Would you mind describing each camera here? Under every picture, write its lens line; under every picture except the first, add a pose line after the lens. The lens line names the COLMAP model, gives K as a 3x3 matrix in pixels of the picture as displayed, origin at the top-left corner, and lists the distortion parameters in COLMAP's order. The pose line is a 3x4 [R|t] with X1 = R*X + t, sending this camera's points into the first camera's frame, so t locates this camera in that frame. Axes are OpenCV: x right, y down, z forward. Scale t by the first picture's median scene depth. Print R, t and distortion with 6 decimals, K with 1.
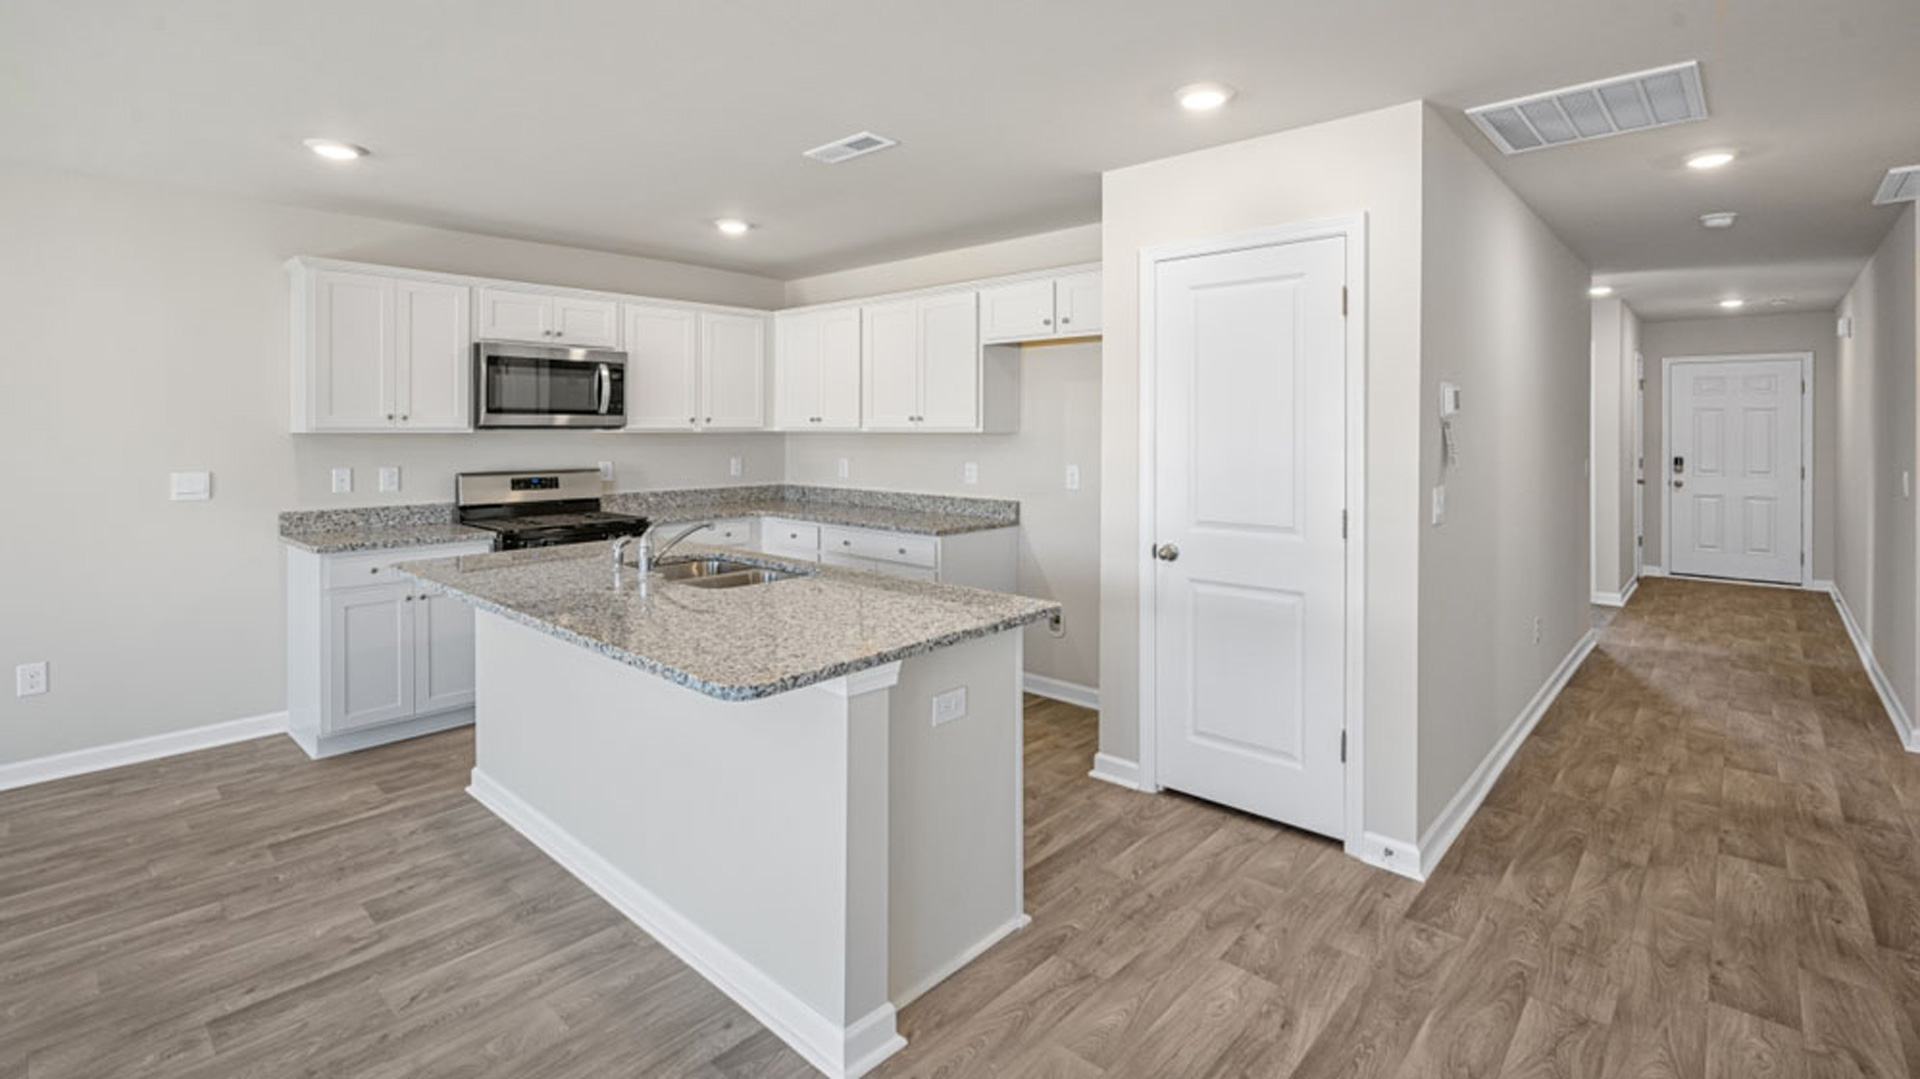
lens RADIAL K [[863.3, 0, 956.5], [0, 863.3, 432.8], [0, 0, 1]] dist [0.001406, 0.000566]
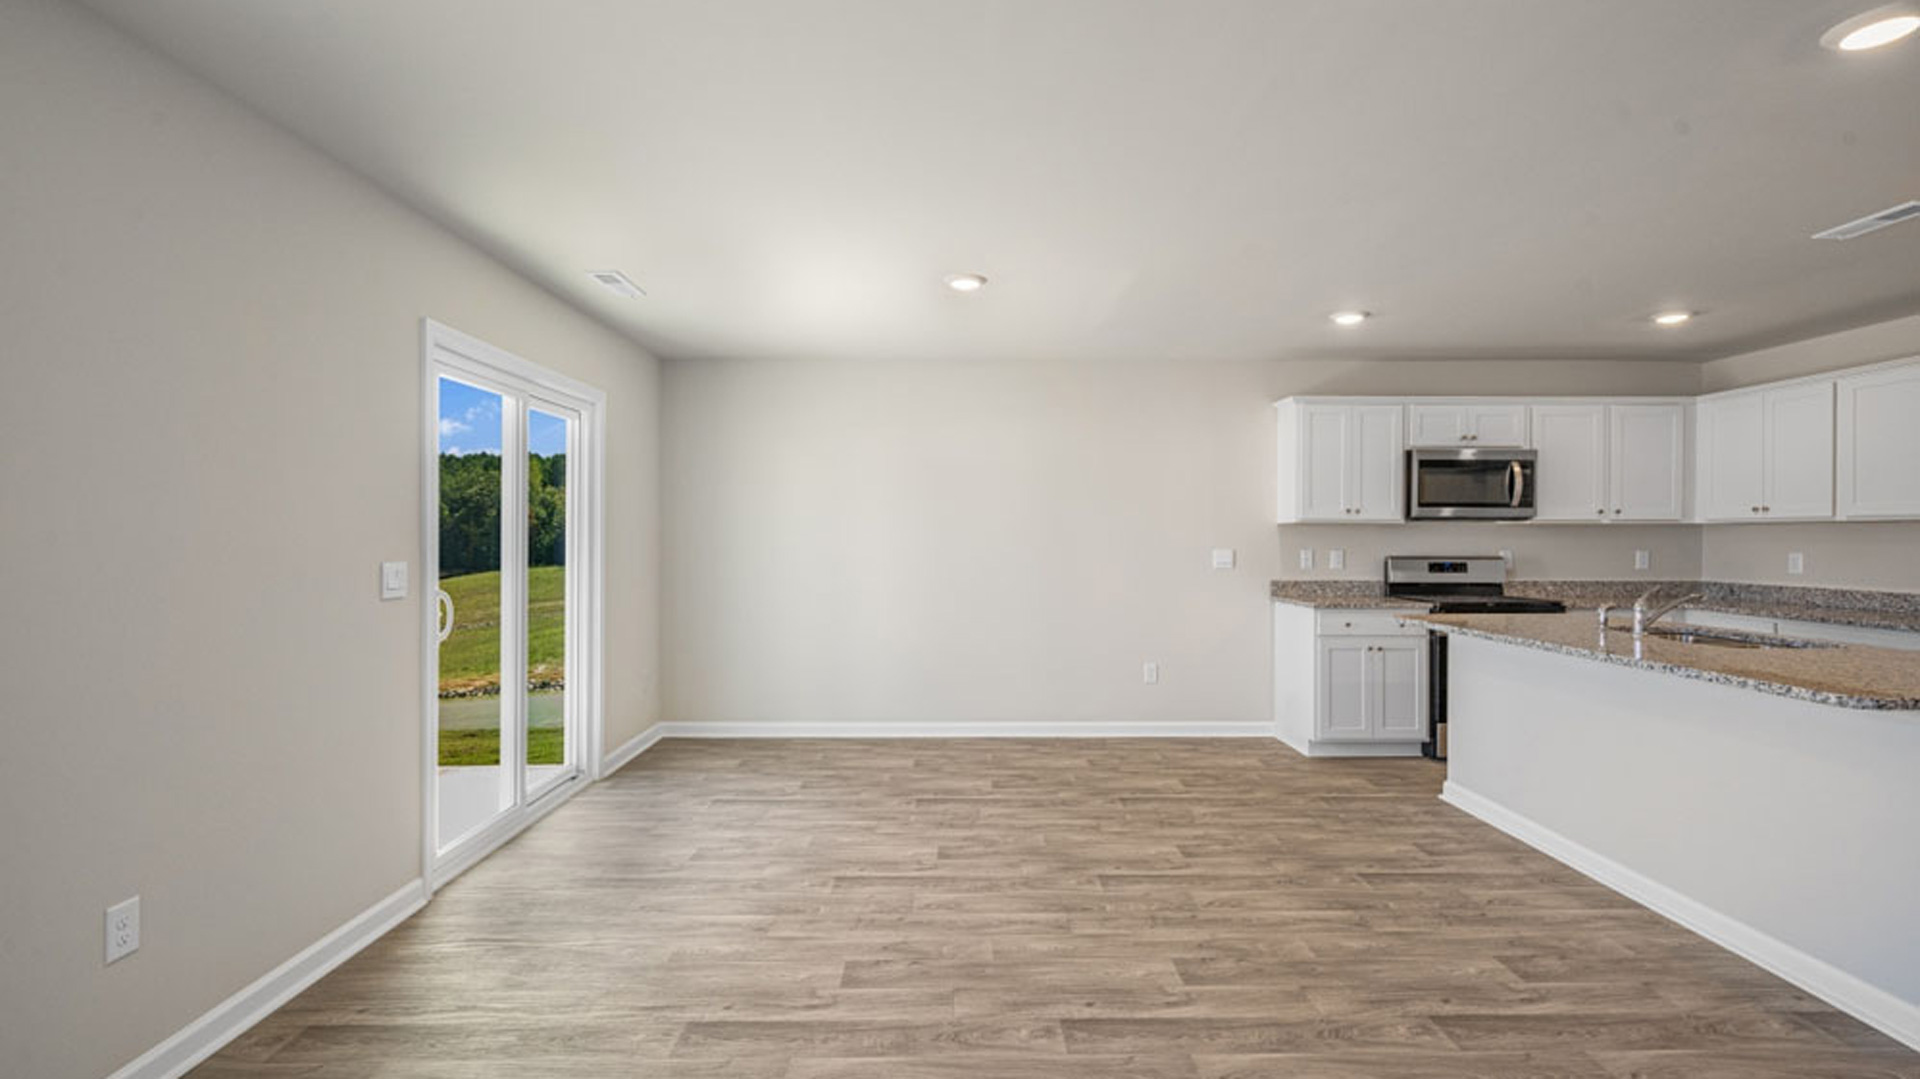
lens RADIAL K [[874.1, 0, 964.2], [0, 874.1, 540.6], [0, 0, 1]] dist [-0.002137, 0.001908]
pose [[0.687535, 0.003373, -0.726144, -0.089714], [-0.004799, 0.999988, 0.000102, 0.028745], [0.726136, 0.003415, 0.687543, -0.328121]]
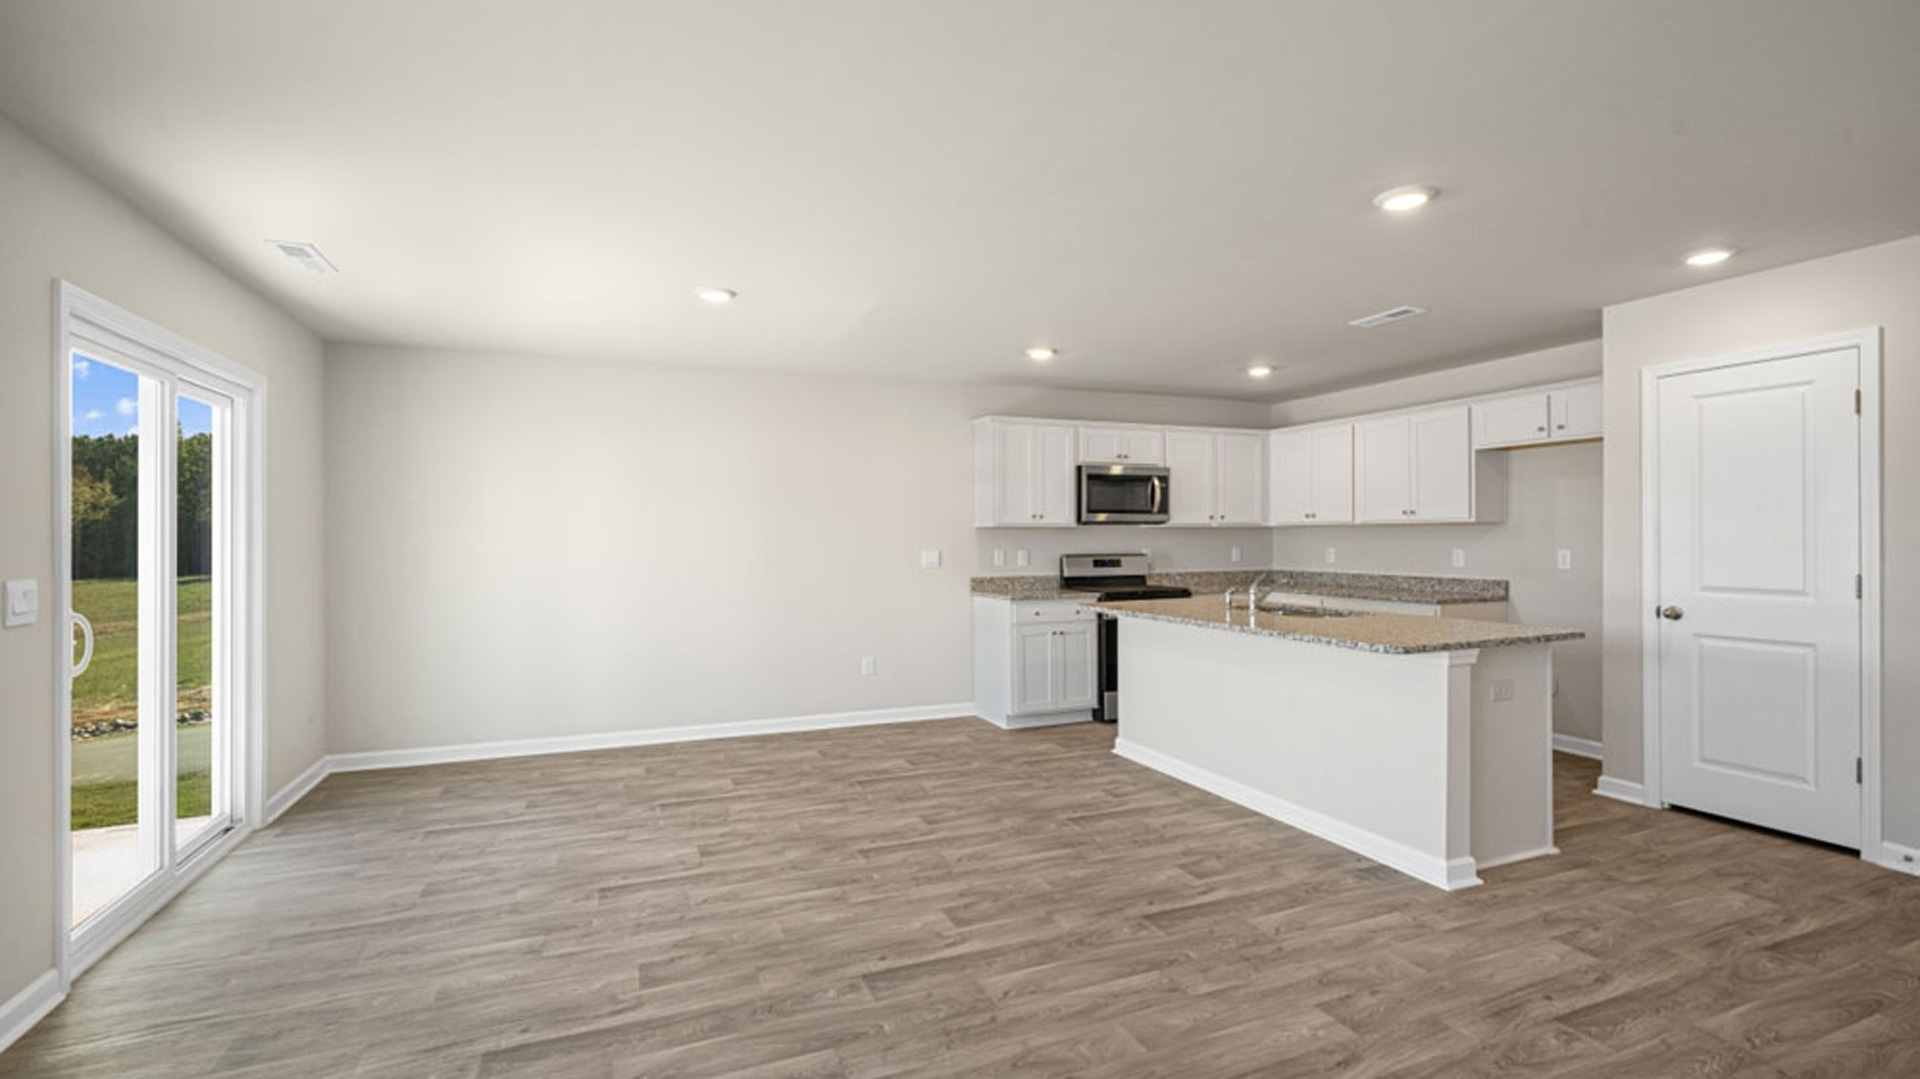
lens RADIAL K [[853.5, 0, 960.0], [0, 853.5, 539.5], [0, 0, 1]] dist [-0.012811, 0.005775]
pose [[0.906303, -0.005255, -0.422597, -0.130513], [0.004431, 0.999986, -0.002932, 0.026238], [0.422606, 0.000784, 0.906313, -0.418895]]
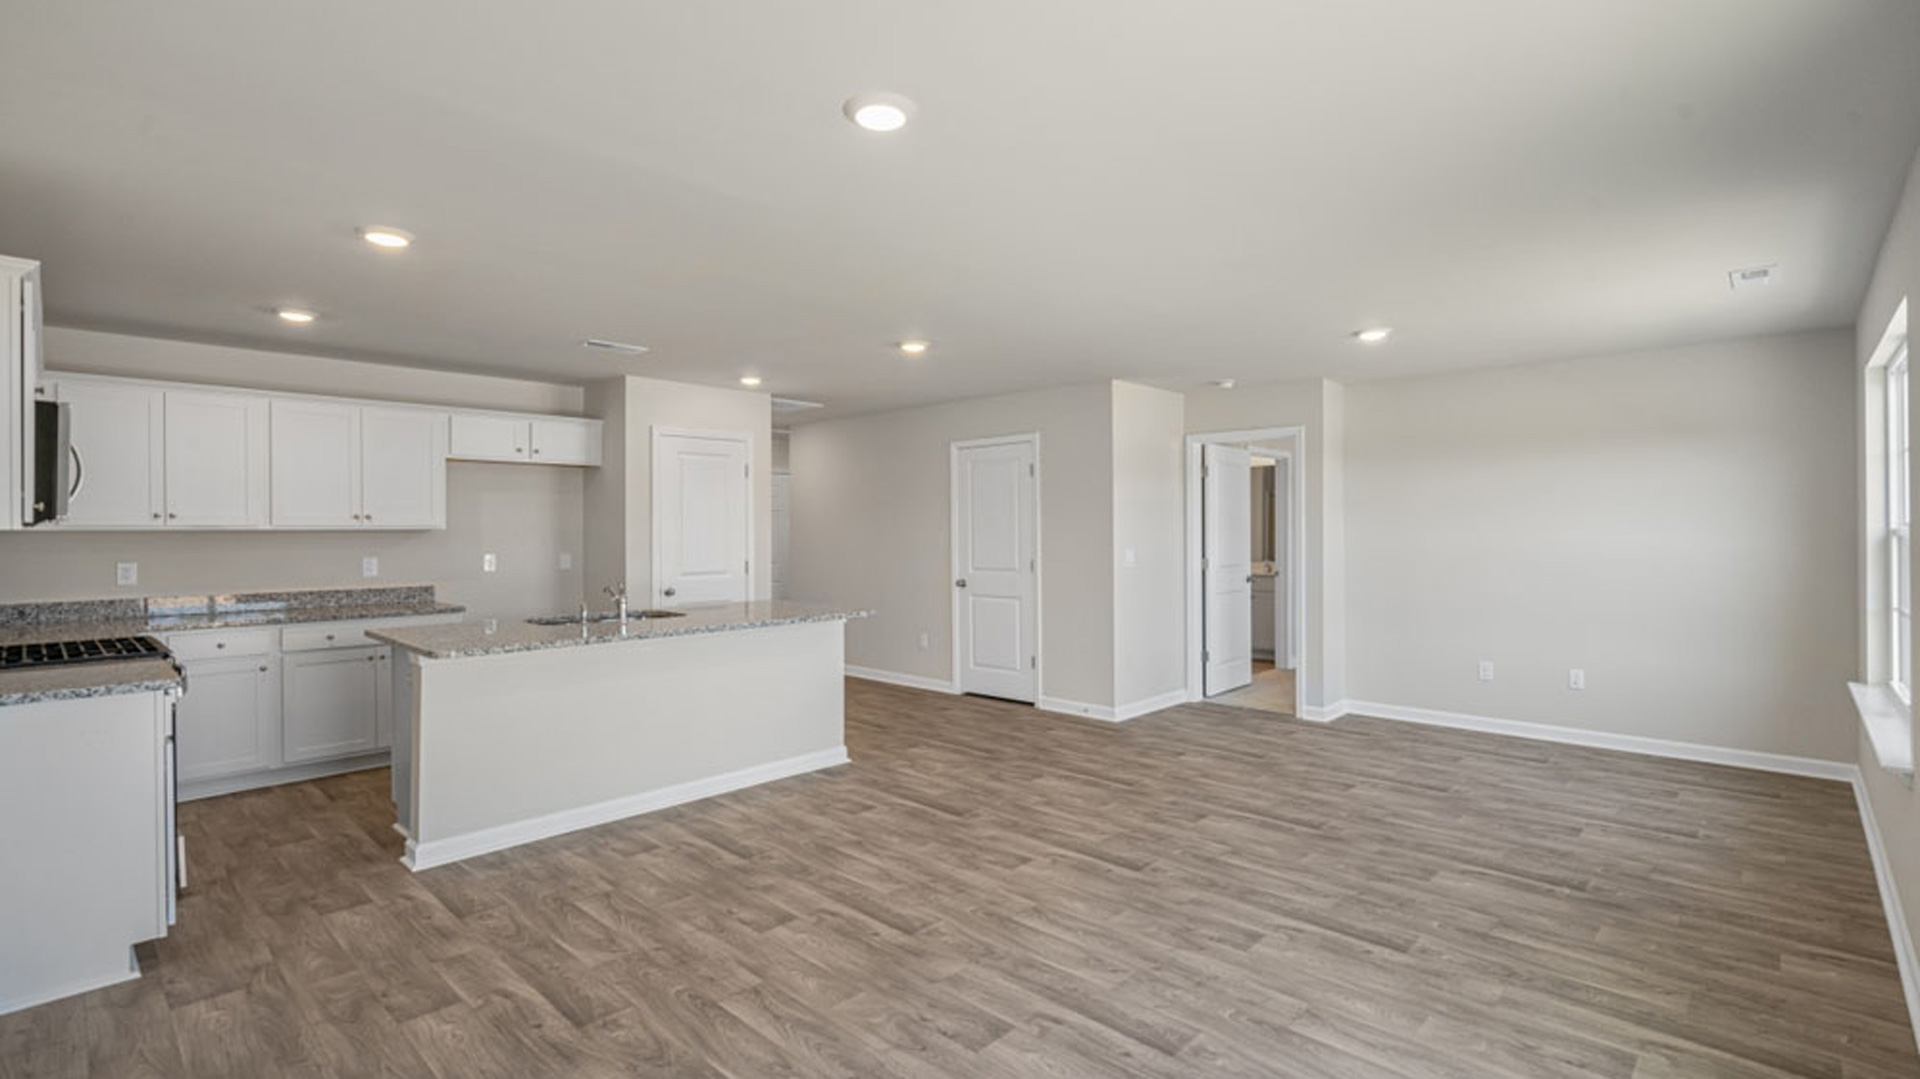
lens RADIAL K [[874.1, 0, 964.2], [0, 874.1, 540.6], [0, 0, 1]] dist [-0.002137, 0.001908]
pose [[0.016214, -0.013121, 0.999782, -1.295658], [0.008223, 0.999882, 0.012989, 0.006064], [-0.999835, 0.008010, 0.016320, 0.256923]]
